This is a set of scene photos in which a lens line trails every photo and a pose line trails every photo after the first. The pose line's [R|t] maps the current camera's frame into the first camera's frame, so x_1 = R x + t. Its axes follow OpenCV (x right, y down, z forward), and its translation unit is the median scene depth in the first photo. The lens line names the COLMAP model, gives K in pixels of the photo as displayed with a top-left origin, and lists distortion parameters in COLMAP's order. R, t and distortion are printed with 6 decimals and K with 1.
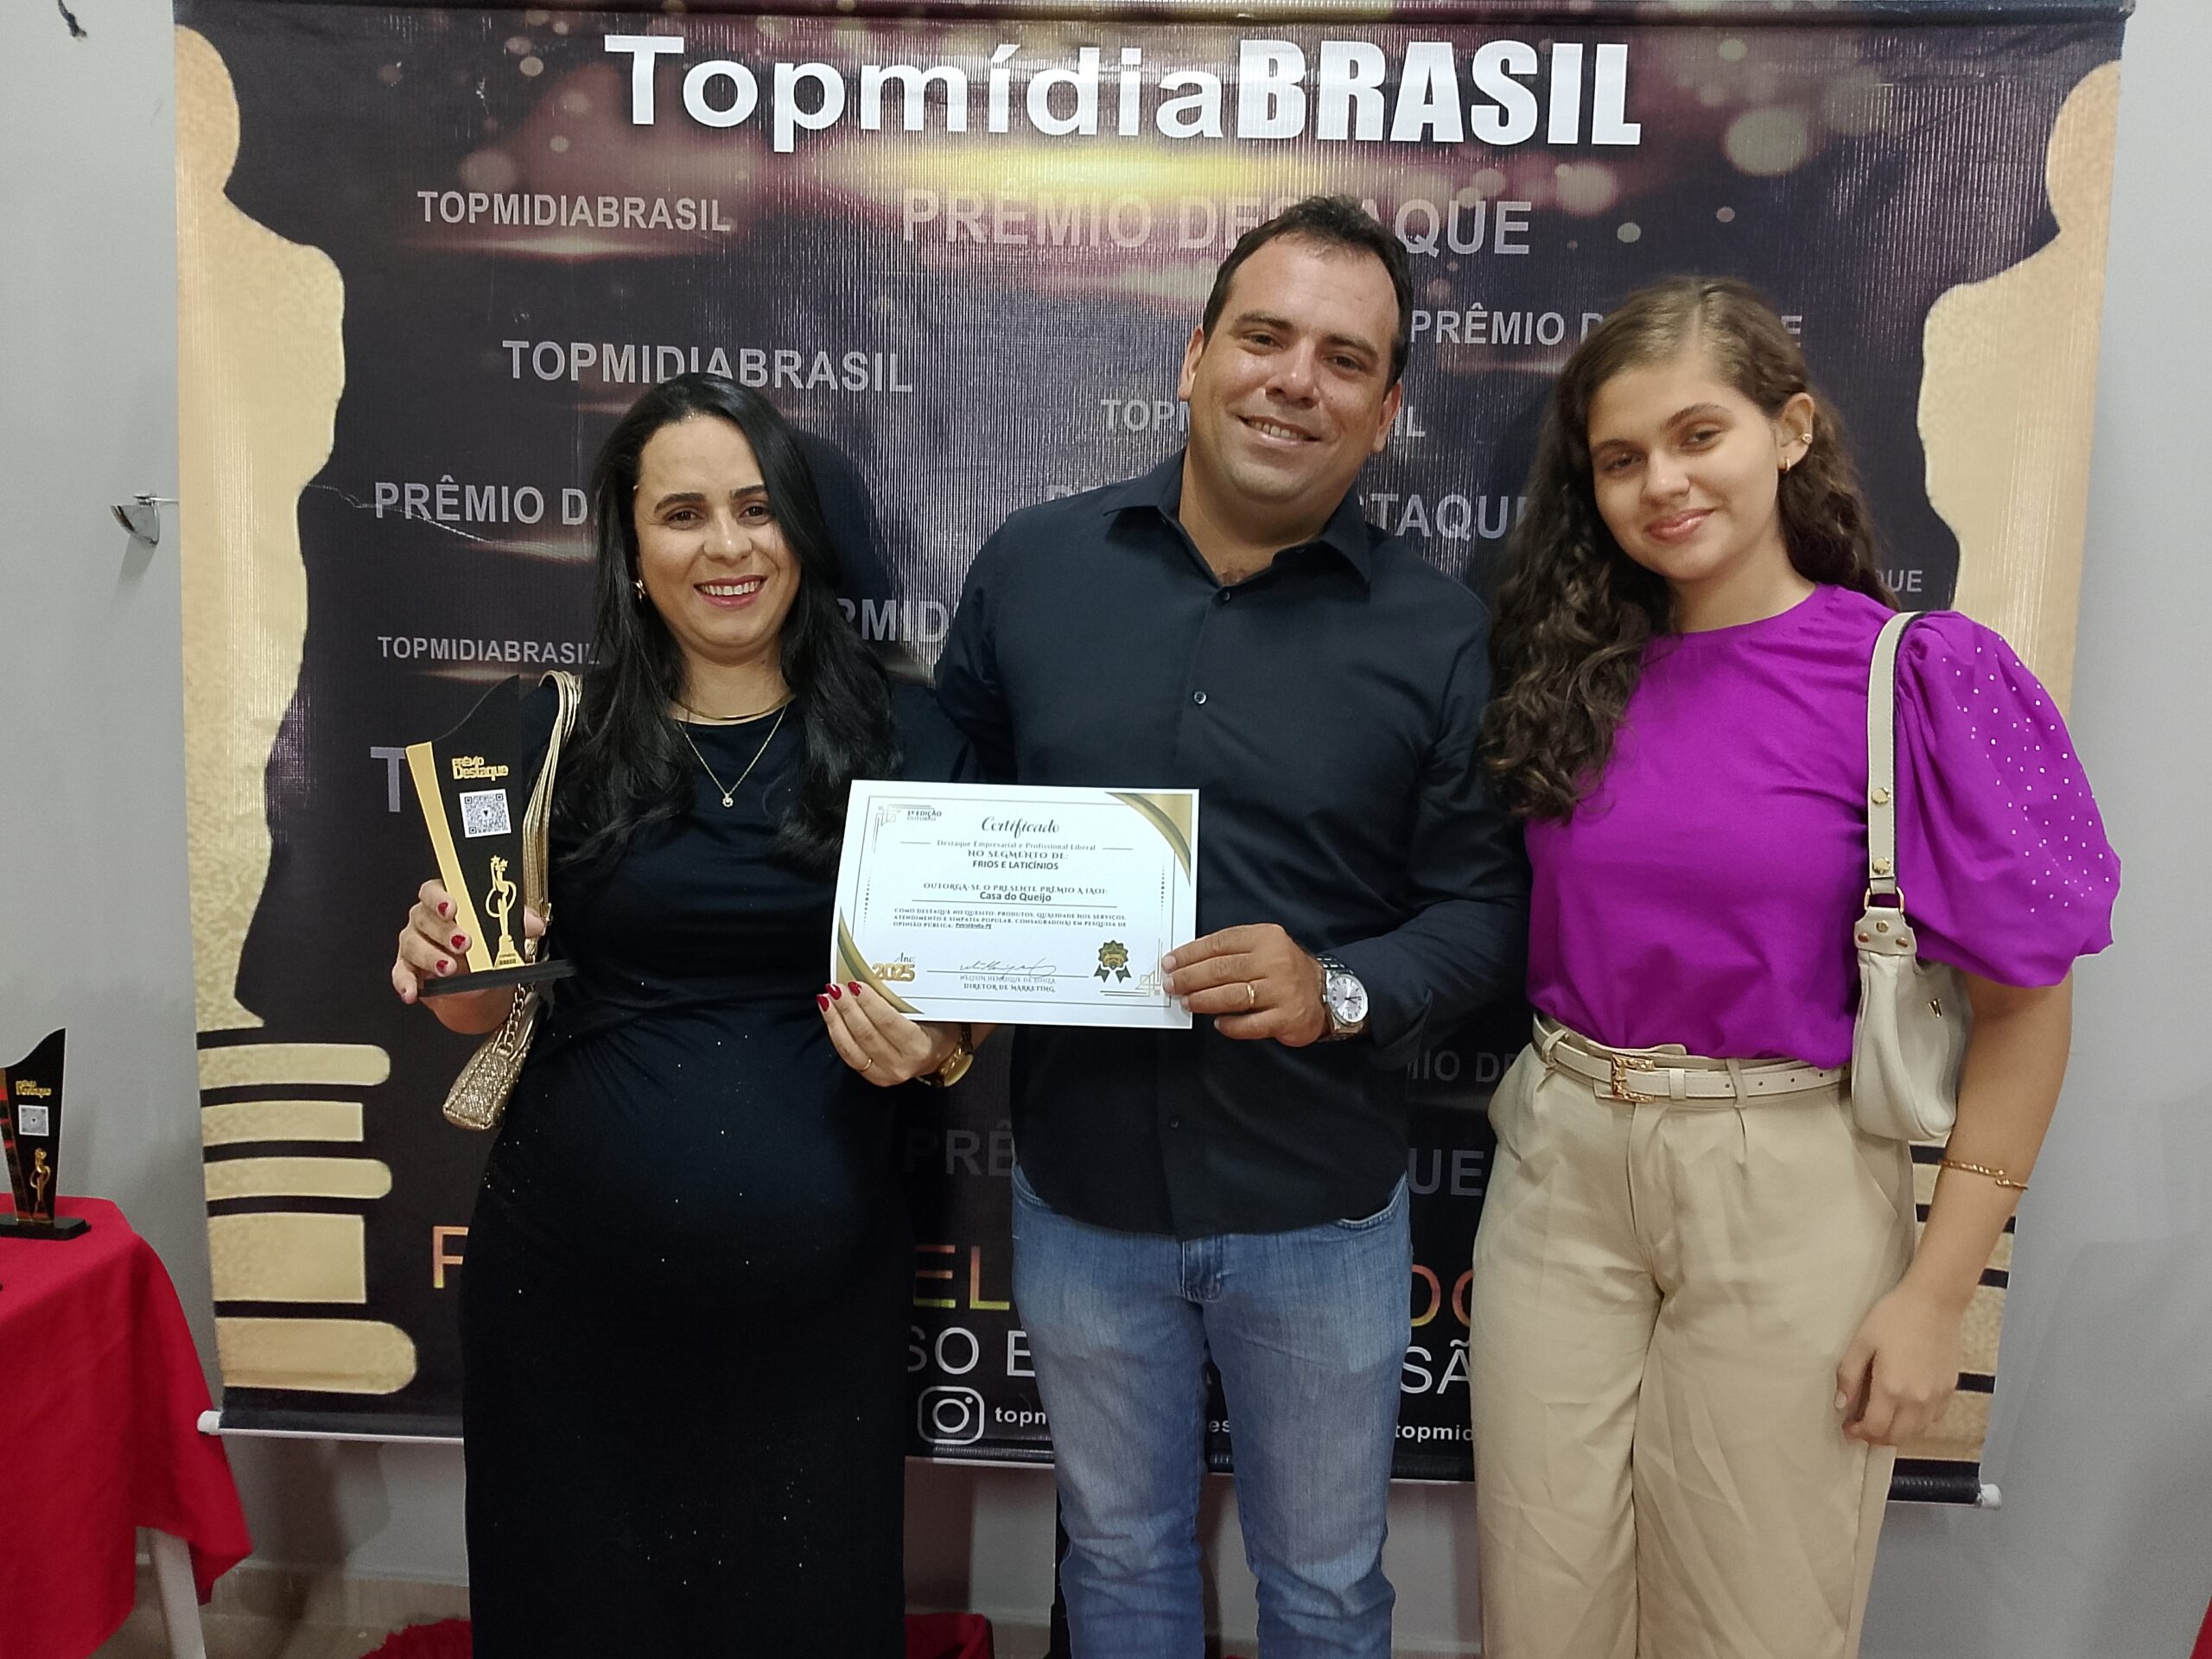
lens RADIAL K [[1991.5, 0, 1093.5], [0, 1991.5, 830.7], [0, 0, 1]] dist [0.085083, -0.183643]
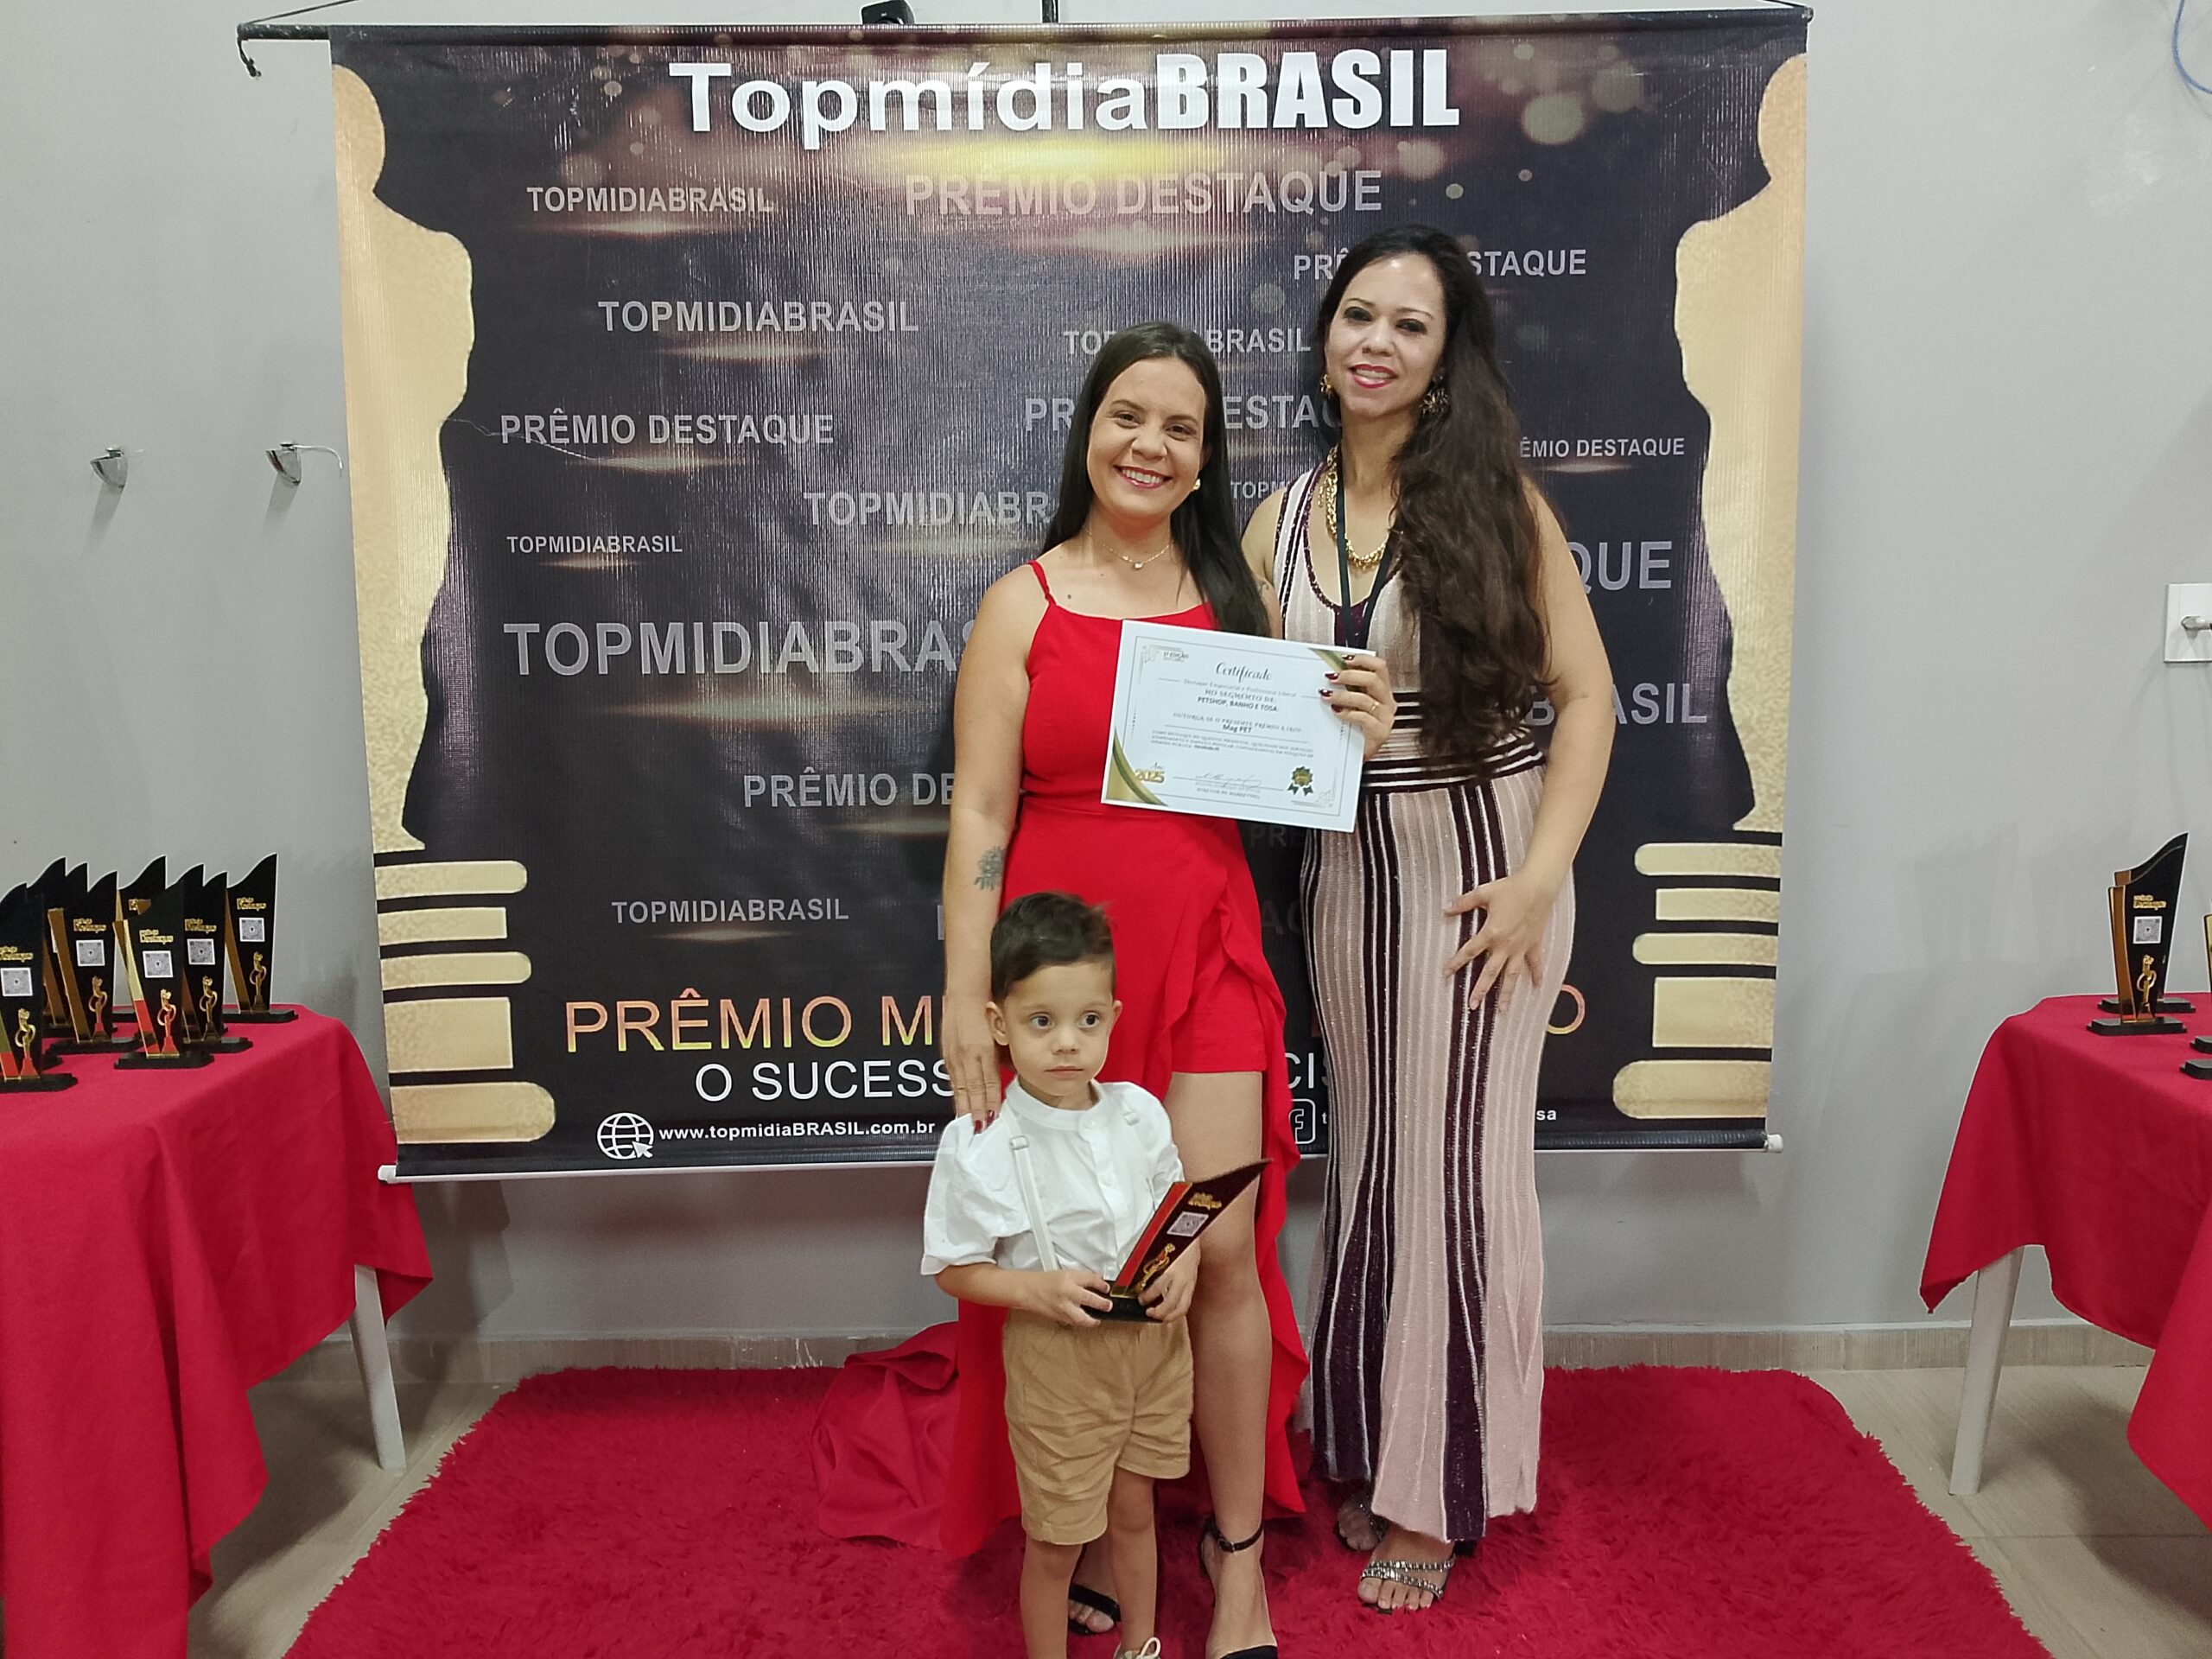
lens RADIAL K [[1939.4, 0, 1118.6], [0, 1939.4, 816.0], [0, 0, 1]] dist [0.096291, -0.181269]
pose [[0.998728, -0.044742, 0.023231, -0.004291], [0.043363, 0.997443, 0.056802, 0.030705], [-0.025713, -0.055722, 0.998115, -0.302224]]
